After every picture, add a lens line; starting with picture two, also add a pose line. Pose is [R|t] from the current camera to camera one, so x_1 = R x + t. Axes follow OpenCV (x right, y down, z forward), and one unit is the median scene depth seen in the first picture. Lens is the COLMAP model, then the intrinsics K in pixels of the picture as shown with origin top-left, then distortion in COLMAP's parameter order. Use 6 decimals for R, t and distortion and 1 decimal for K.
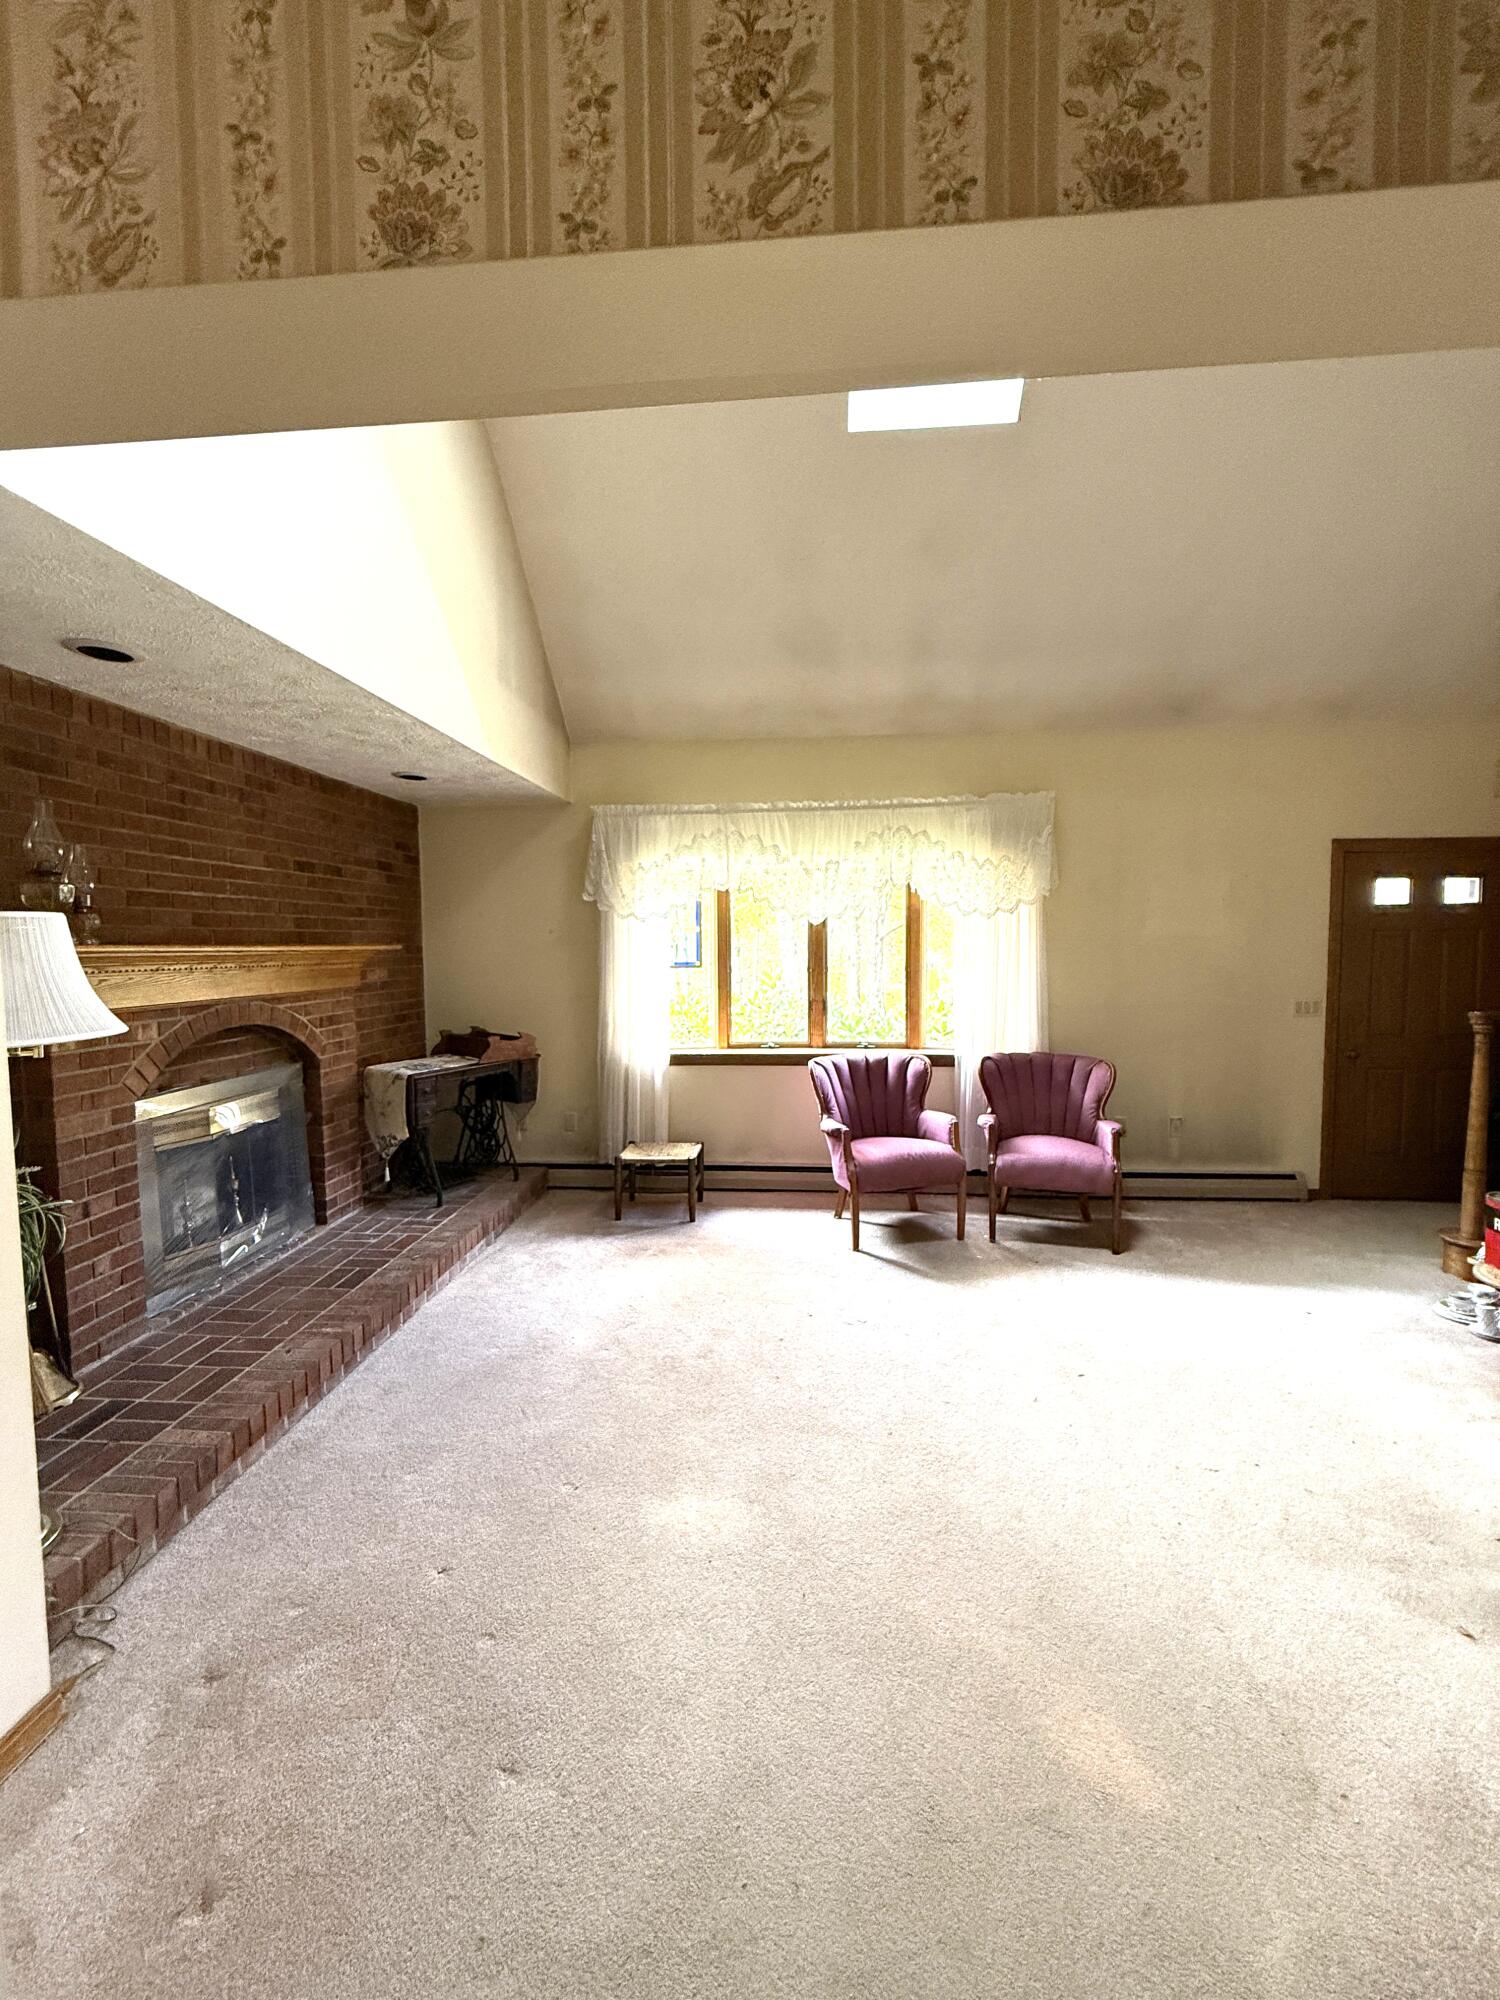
lens RADIAL K [[802.8, 0, 750.0], [0, 802.8, 1000.0], [0, 0, 1]] dist [-0.001112, -0.000099]
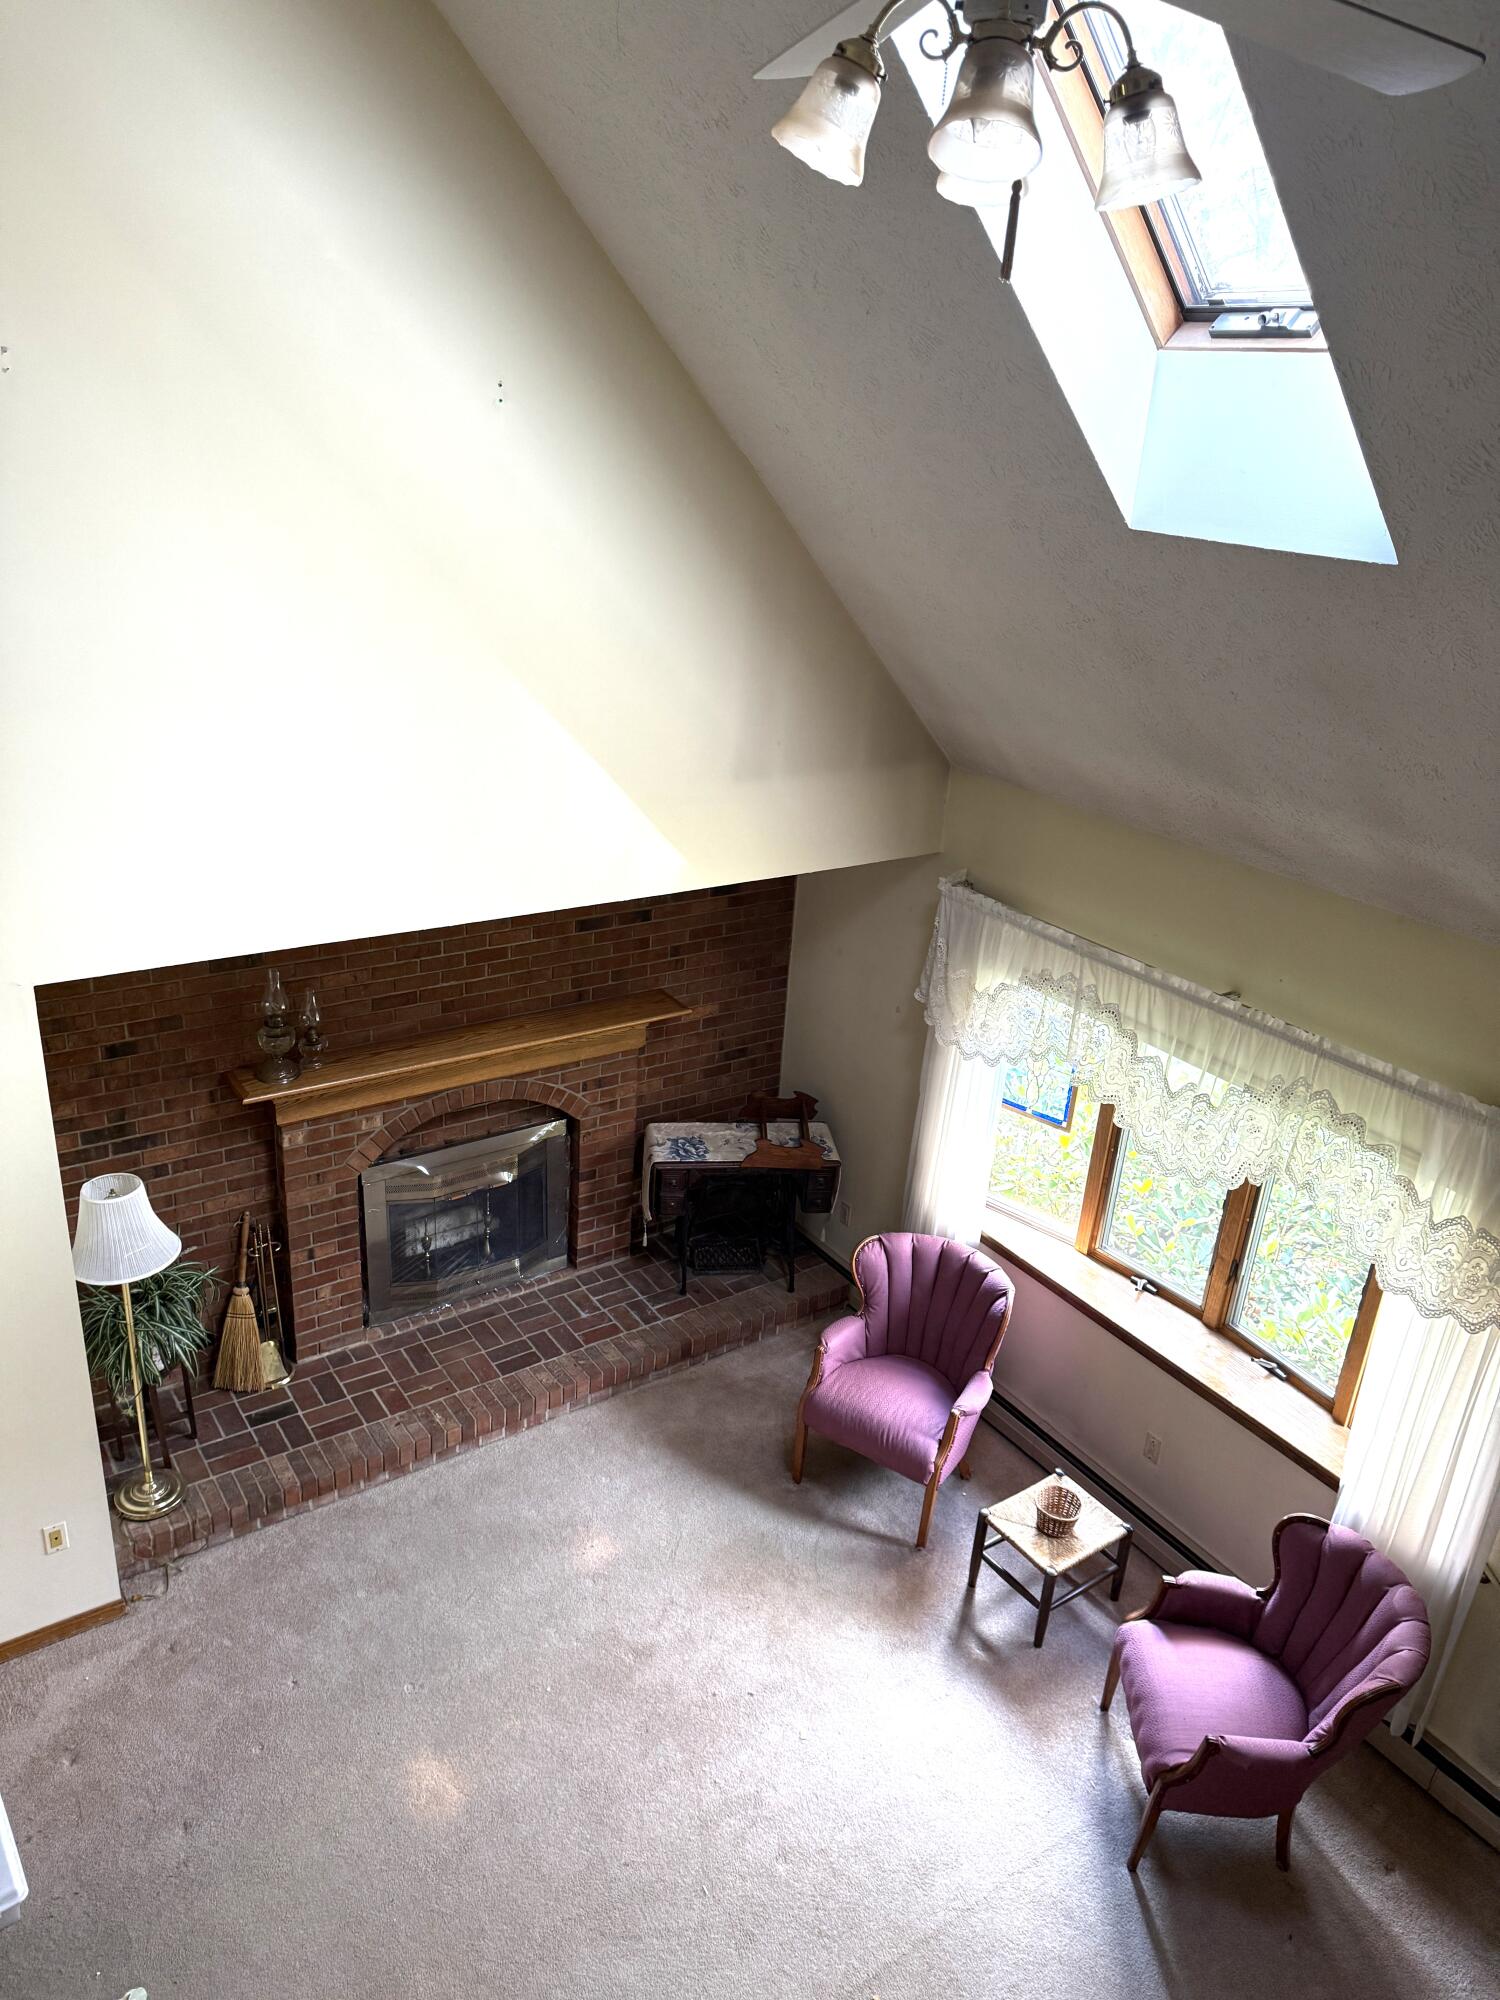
lens RADIAL K [[1379.9, 0, 750.0], [0, 1379.9, 1000.0], [0, 0, 1]] dist [0.067740, -0.167882]
pose [[0.628217, 0.348319, -0.695714, 0.789344], [-0.119810, 0.926833, 0.355846, -0.767729], [0.768758, -0.140195, 0.623984, 0.163160]]
